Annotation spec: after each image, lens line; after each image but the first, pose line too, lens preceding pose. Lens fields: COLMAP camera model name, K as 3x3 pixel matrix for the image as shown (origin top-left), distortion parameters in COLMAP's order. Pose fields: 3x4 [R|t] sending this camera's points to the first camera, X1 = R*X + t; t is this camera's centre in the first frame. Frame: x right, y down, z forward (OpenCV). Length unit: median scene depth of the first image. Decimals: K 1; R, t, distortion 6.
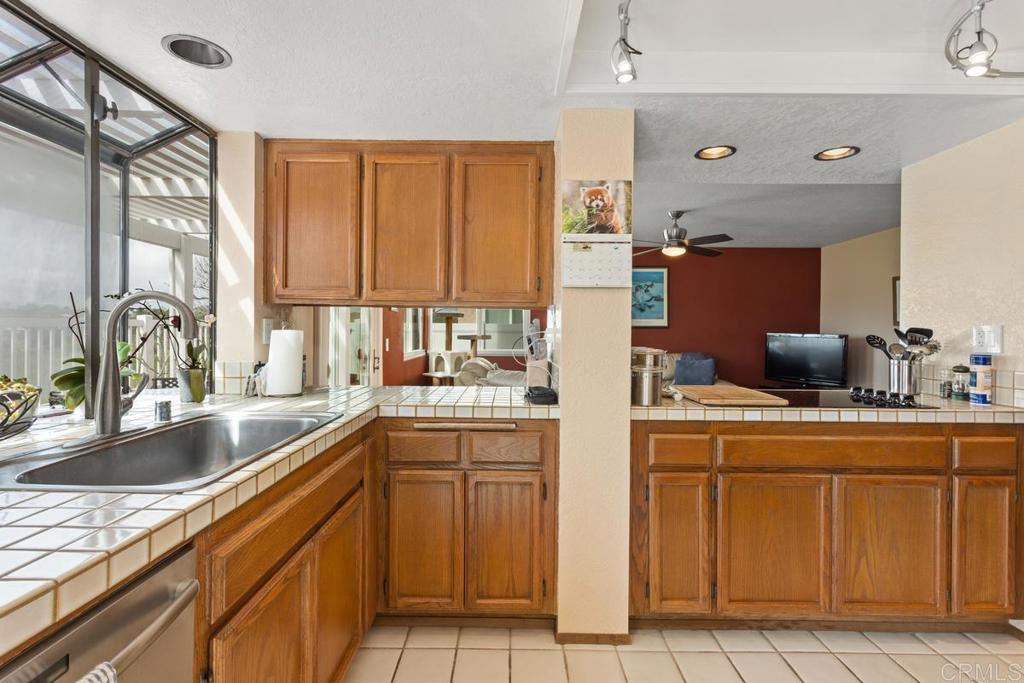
lens RADIAL K [[488.0, 0, 510.4], [0, 488.0, 334.6], [0, 0, 1]] dist [-0.000670, 0.000088]
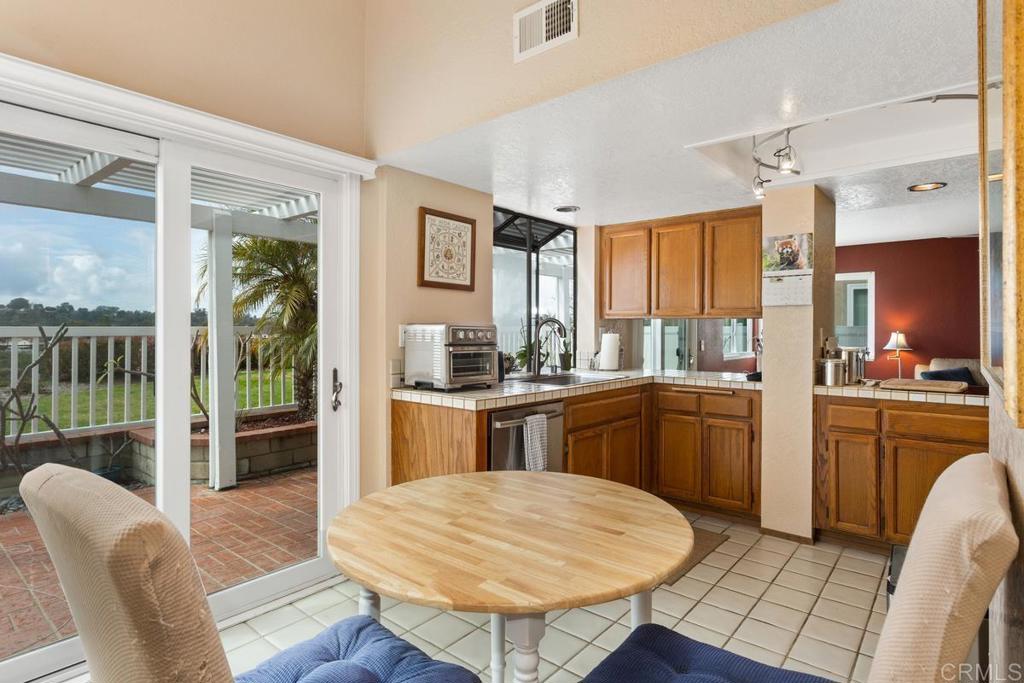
lens RADIAL K [[541.4, 0, 512.2], [0, 541.4, 333.9], [0, 0, 1]] dist [-0.001203, -0.000145]
pose [[0.772616, -0.002284, -0.634869, 0.580039], [-0.002044, 0.999979, -0.006085, 0.004385], [0.634870, 0.005999, 0.772596, -0.842195]]
